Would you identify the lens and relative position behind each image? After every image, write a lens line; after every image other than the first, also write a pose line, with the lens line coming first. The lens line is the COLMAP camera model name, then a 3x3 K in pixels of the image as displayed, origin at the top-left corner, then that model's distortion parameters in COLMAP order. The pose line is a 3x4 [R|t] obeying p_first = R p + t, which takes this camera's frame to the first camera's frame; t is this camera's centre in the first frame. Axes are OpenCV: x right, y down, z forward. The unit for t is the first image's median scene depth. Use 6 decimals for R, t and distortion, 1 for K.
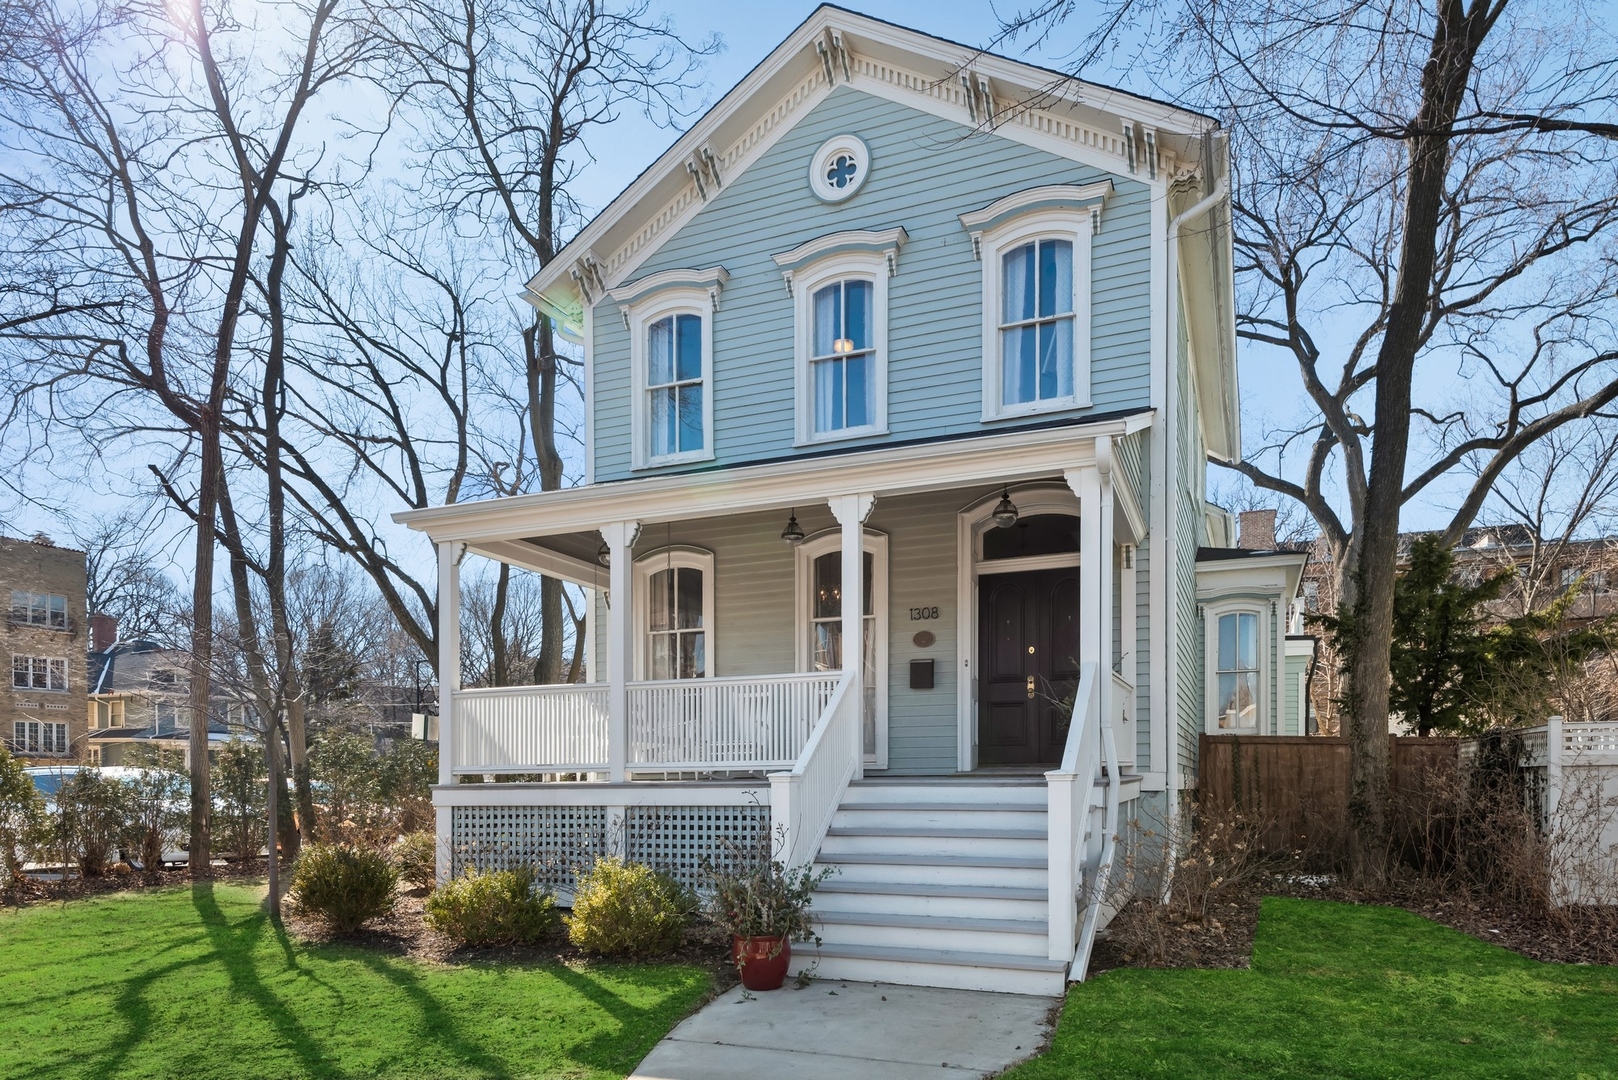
lens RADIAL K [[1096.4, 0, 769.5], [0, 1096.4, 519.6], [0, 0, 1]] dist [0.081968, 0.000605]
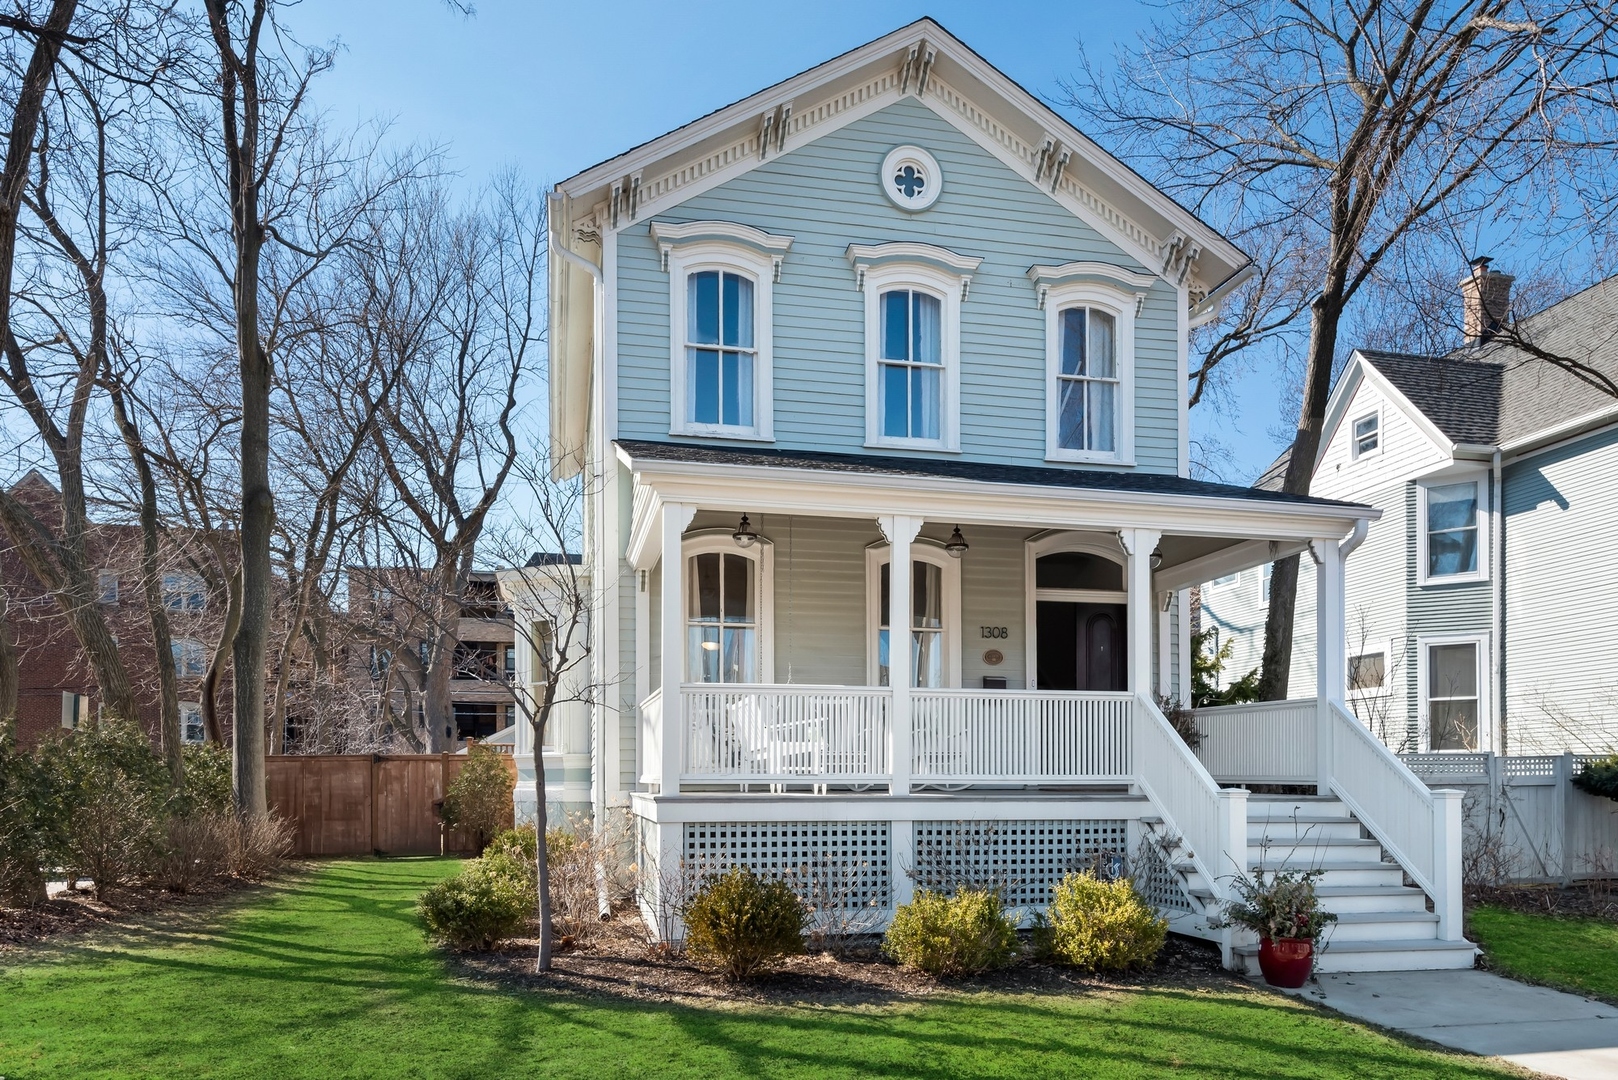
lens RADIAL K [[1092.0, 0, 809.0], [0, 1092.0, 540.0], [0, 0, 1]] dist [-0.003669, -0.002433]
pose [[0.797928, 0.137386, 0.586887, -0.579835], [-0.139478, 0.989336, -0.041963, 0.062889], [-0.586394, -0.048375, 0.808581, 0.260885]]
